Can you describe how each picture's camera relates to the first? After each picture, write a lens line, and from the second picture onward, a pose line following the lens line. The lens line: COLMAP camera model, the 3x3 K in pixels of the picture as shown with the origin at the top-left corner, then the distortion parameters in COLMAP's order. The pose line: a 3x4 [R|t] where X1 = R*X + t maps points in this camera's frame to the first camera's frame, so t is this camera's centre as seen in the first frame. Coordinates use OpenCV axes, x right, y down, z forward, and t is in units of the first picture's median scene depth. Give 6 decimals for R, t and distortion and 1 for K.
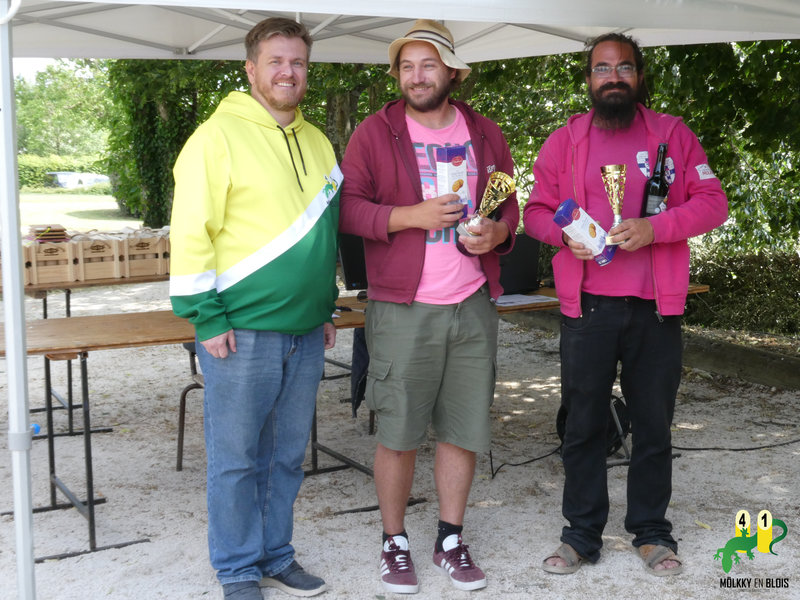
lens RADIAL K [[1255.9, 0, 411.2], [0, 1255.9, 299.6], [0, 0, 1]] dist [0.012714, -0.097876]
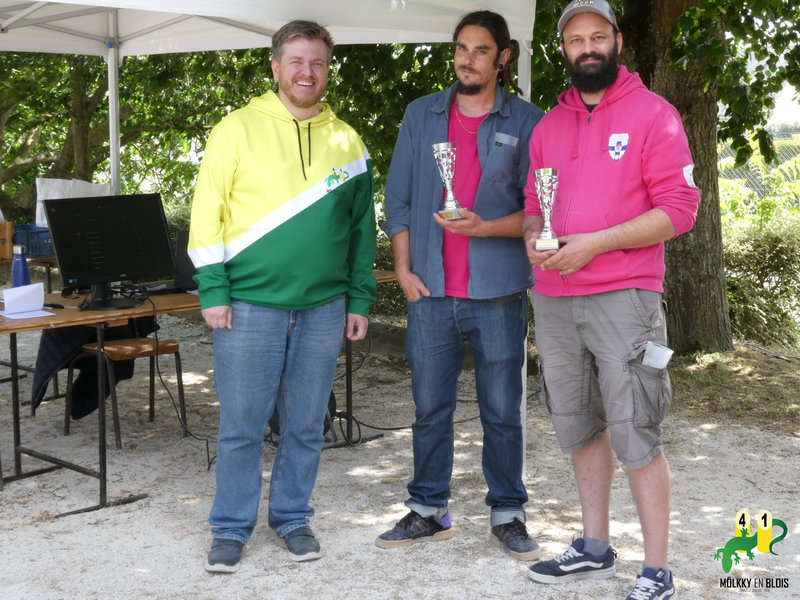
lens RADIAL K [[1283.0, 0, 400.3], [0, 1283.0, 259.8], [0, 0, 1]] dist [0.022880, -0.056958]
pose [[0.953457, -0.022333, 0.300701, -0.099273], [0.030515, 0.999280, -0.022538, 0.003415], [-0.299982, 0.030665, 0.953452, -0.026867]]
